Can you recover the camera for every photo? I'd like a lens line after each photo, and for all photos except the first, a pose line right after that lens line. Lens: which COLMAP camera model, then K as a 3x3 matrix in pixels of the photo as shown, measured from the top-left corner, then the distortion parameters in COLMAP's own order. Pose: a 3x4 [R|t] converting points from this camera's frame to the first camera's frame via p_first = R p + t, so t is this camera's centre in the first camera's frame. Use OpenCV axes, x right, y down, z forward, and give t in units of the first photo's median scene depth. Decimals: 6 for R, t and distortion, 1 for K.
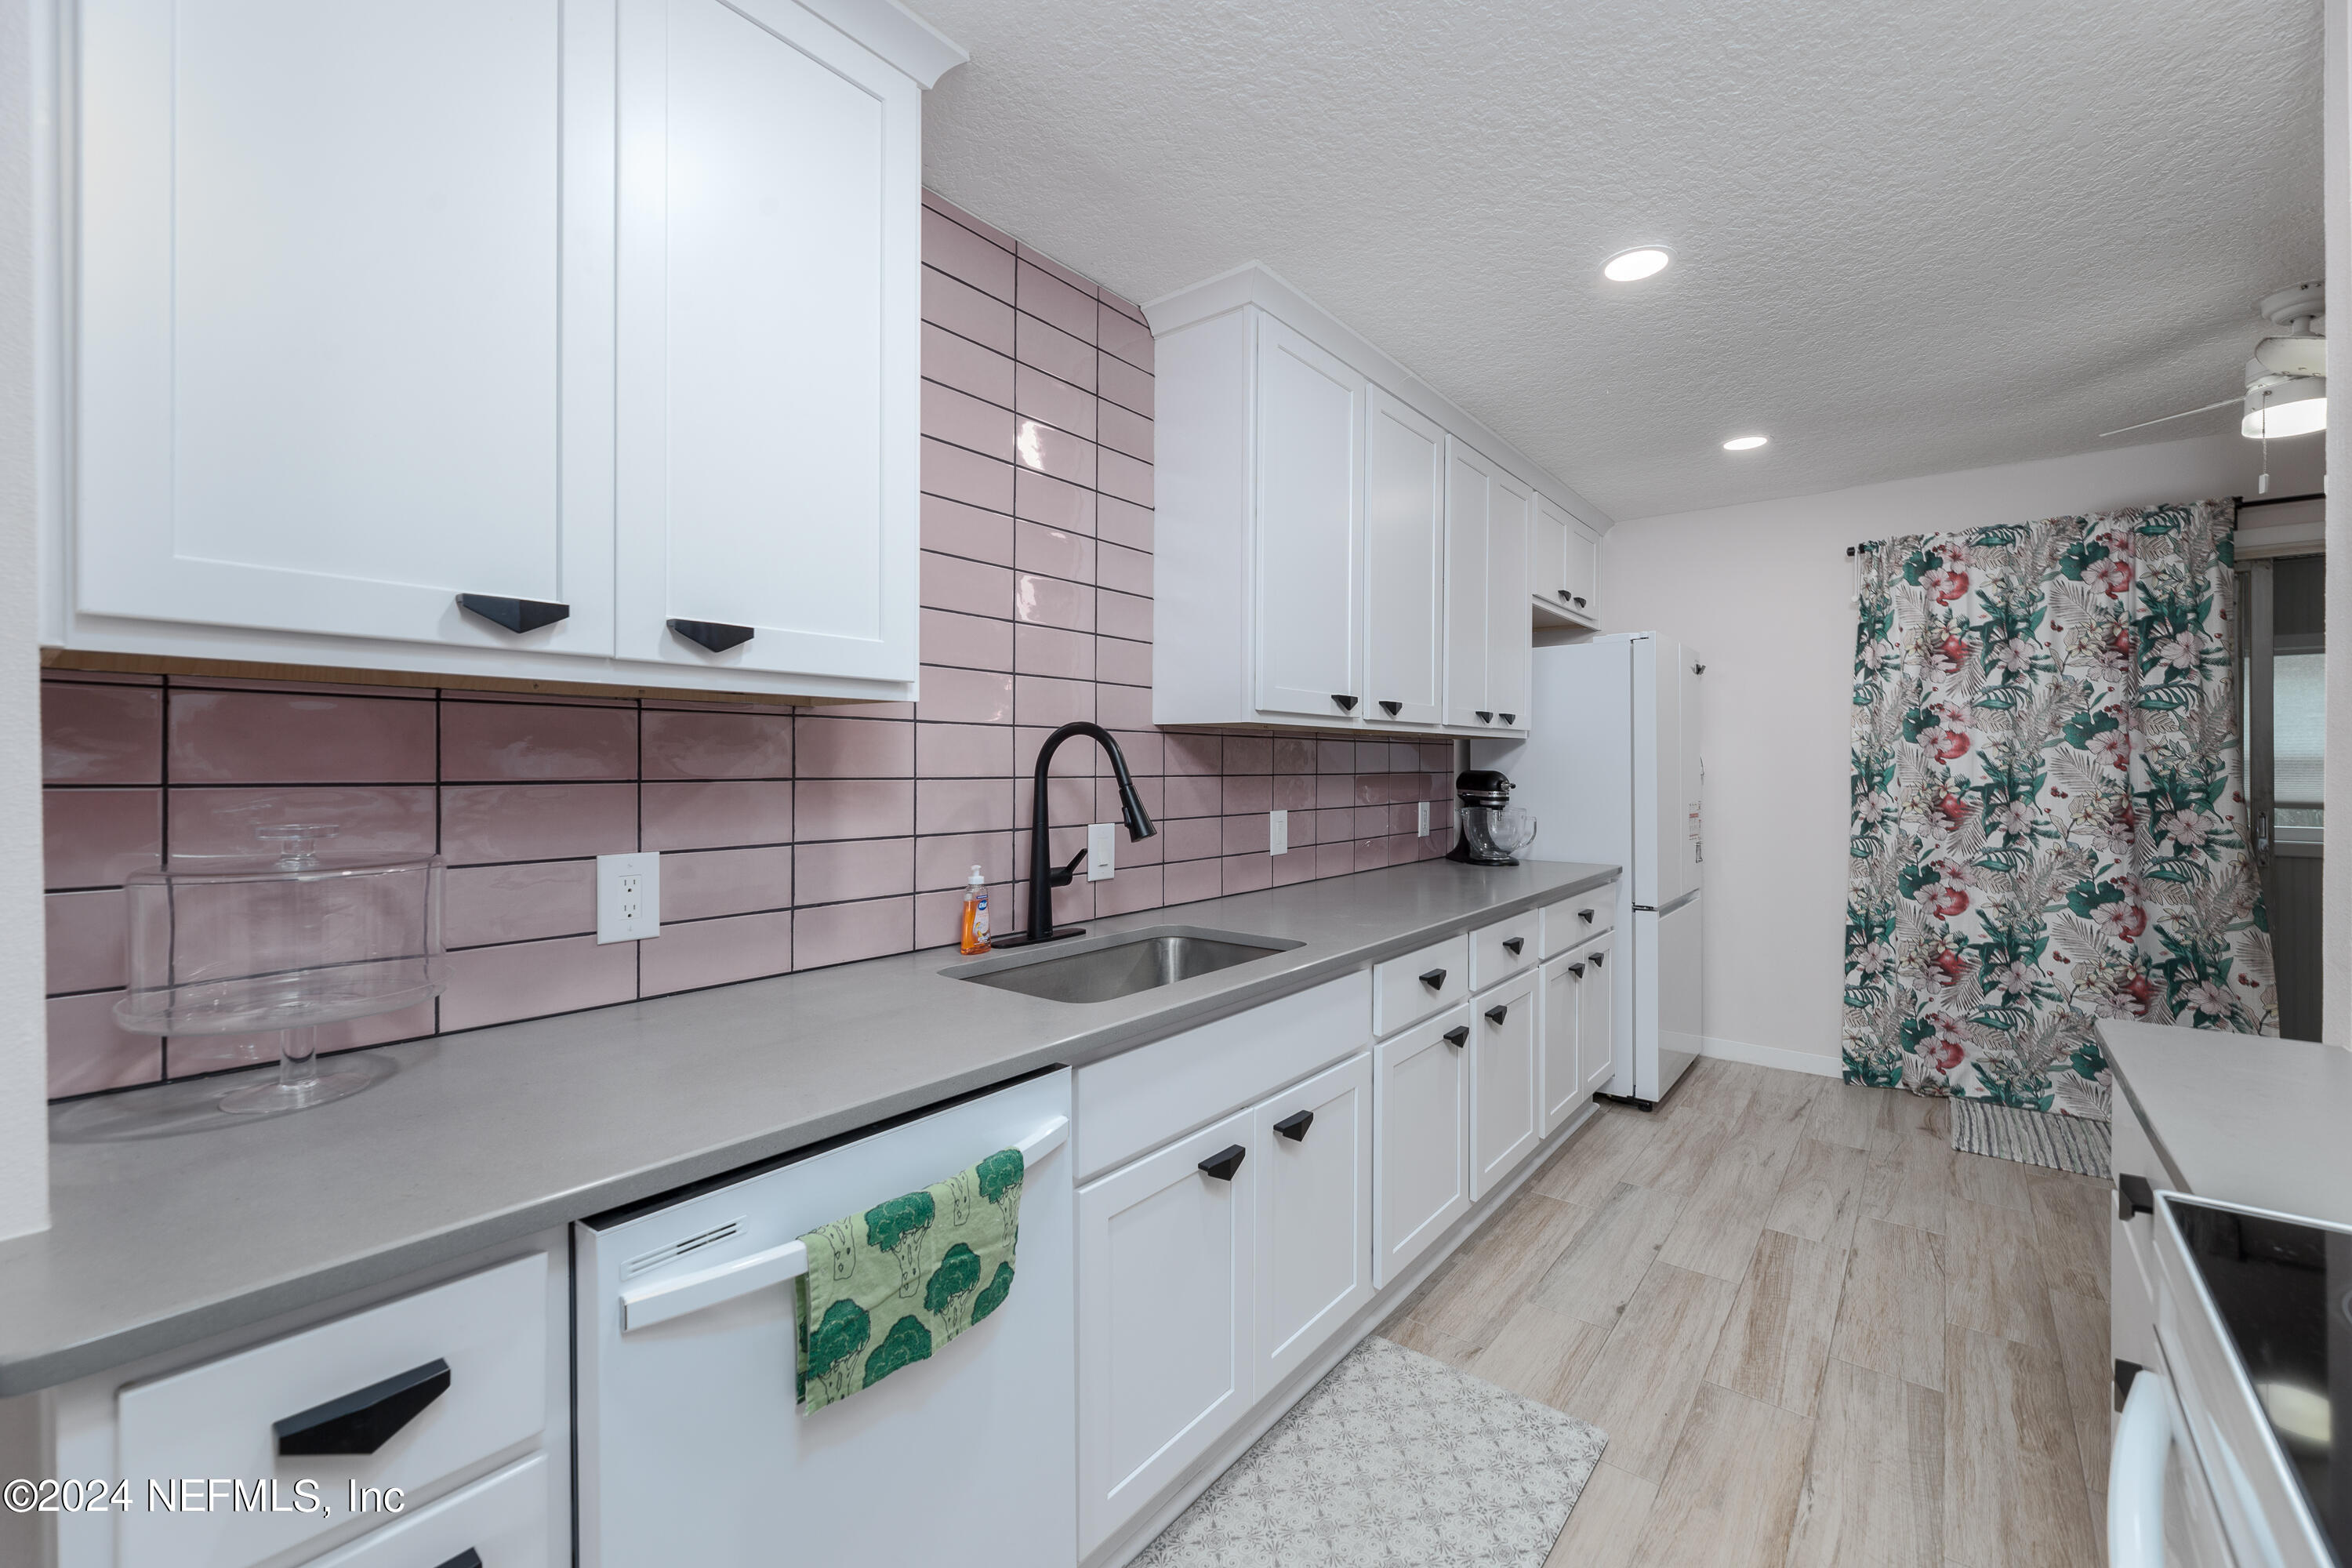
lens RADIAL K [[965.1, 0, 1183.4], [0, 965.1, 764.6], [0, 0, 1]] dist [-0.000174, -0.000158]
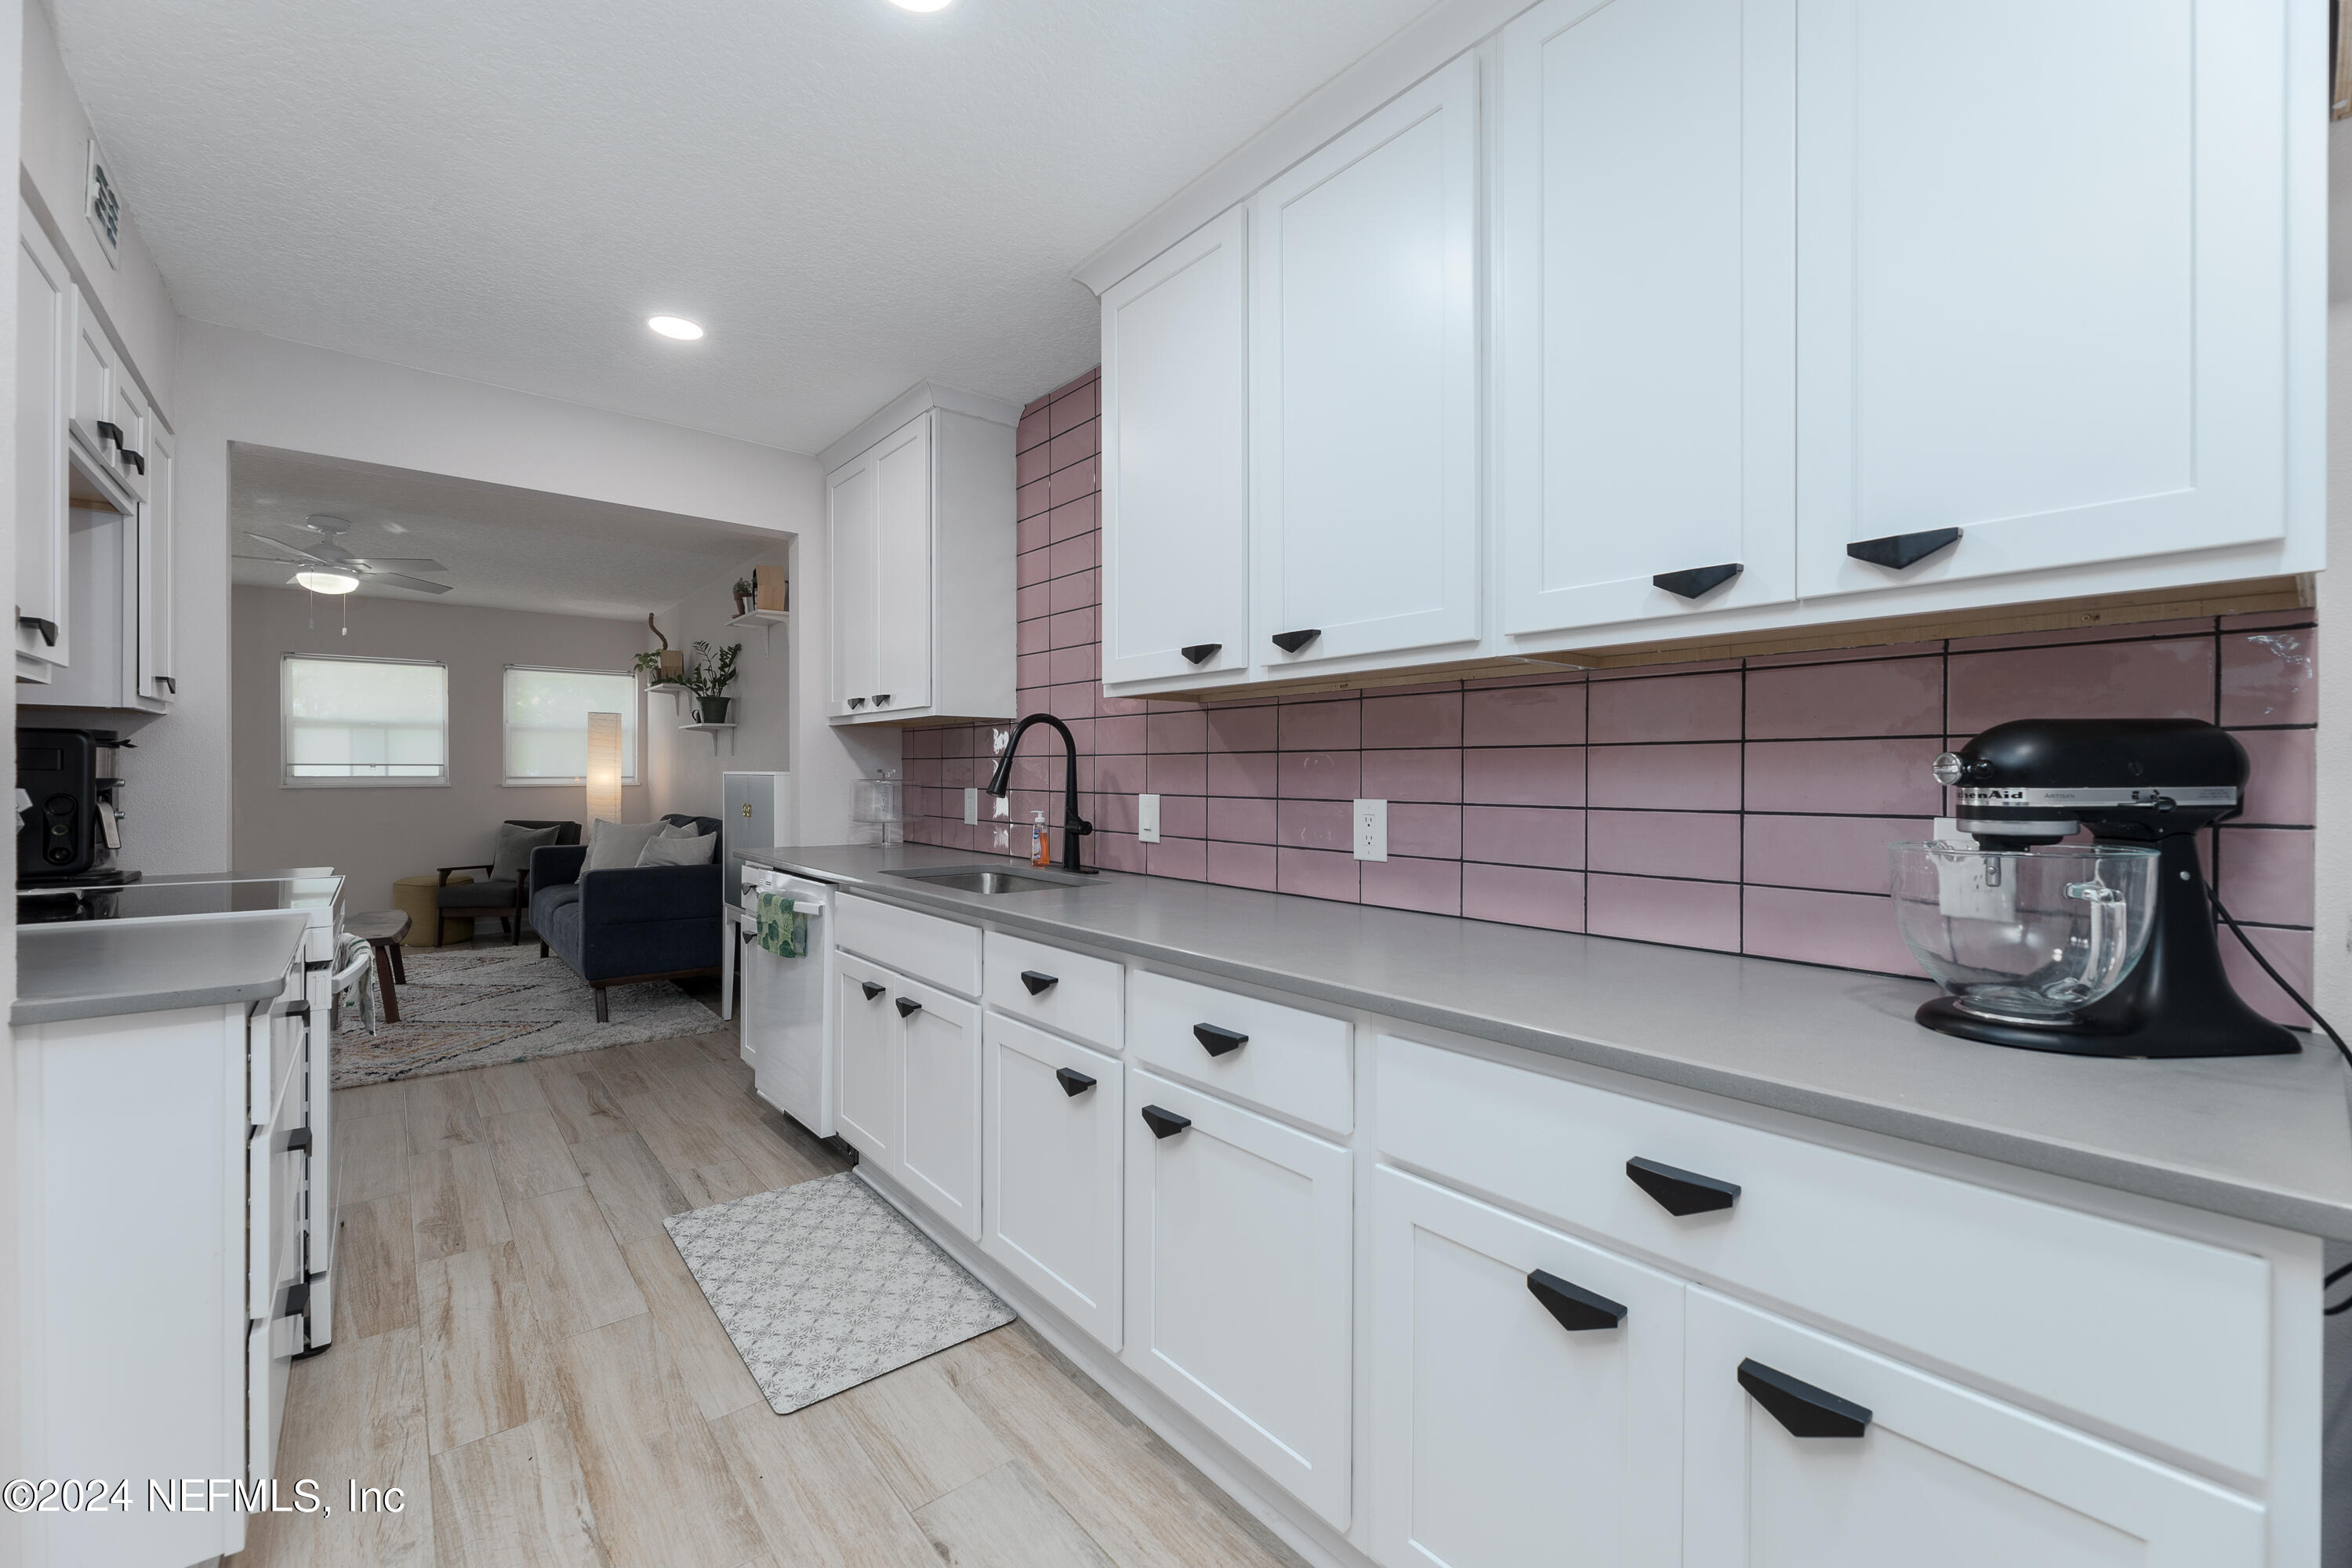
lens RADIAL K [[953.9, 0, 1178.4], [0, 953.9, 775.2], [0, 0, 1]] dist [-0.003491, -0.000213]
pose [[-0.202943, -0.003582, -0.979184, 0.692958], [-0.004664, 0.999986, -0.002691, 0.027290], [0.979180, 0.004021, -0.202956, 0.845804]]
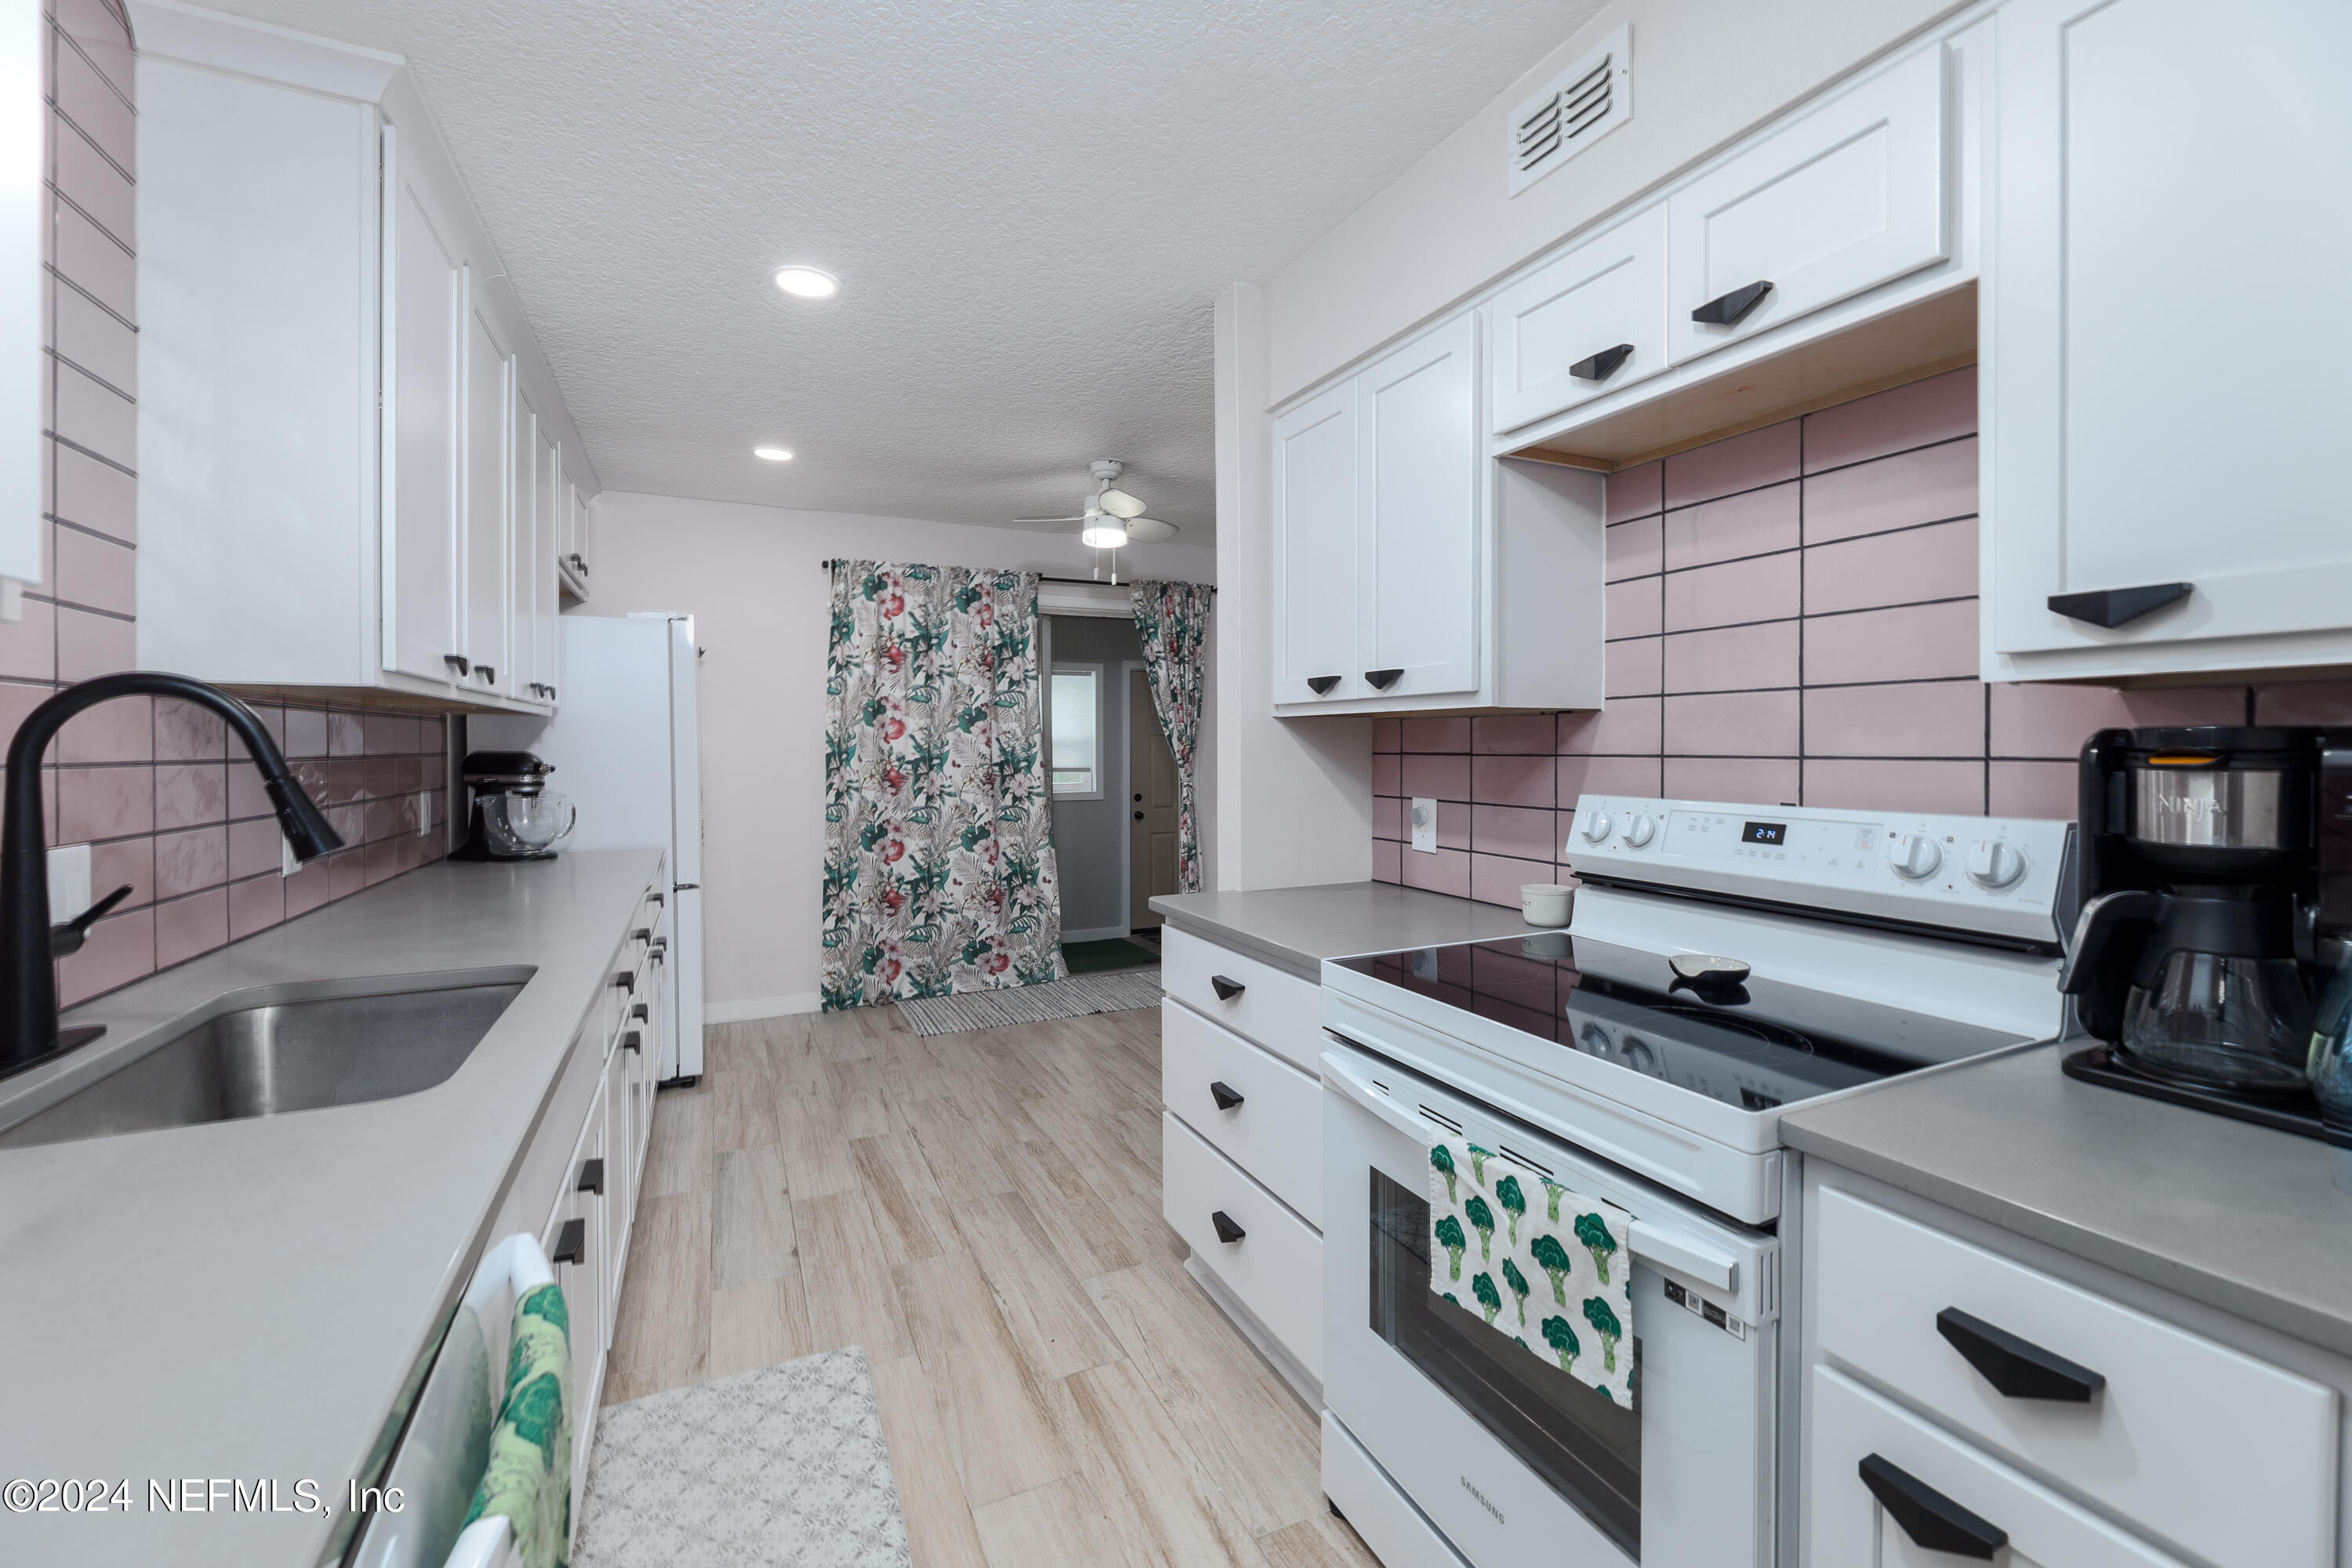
lens RADIAL K [[967.9, 0, 1182.1], [0, 967.9, 749.9], [0, 0, 1]] dist [-0.000886, -0.000165]
pose [[0.438911, -0.006819, 0.898505, -0.210419], [0.002174, 0.999976, 0.006527, 0.000417], [-0.898528, -0.000911, 0.438915, 0.094139]]
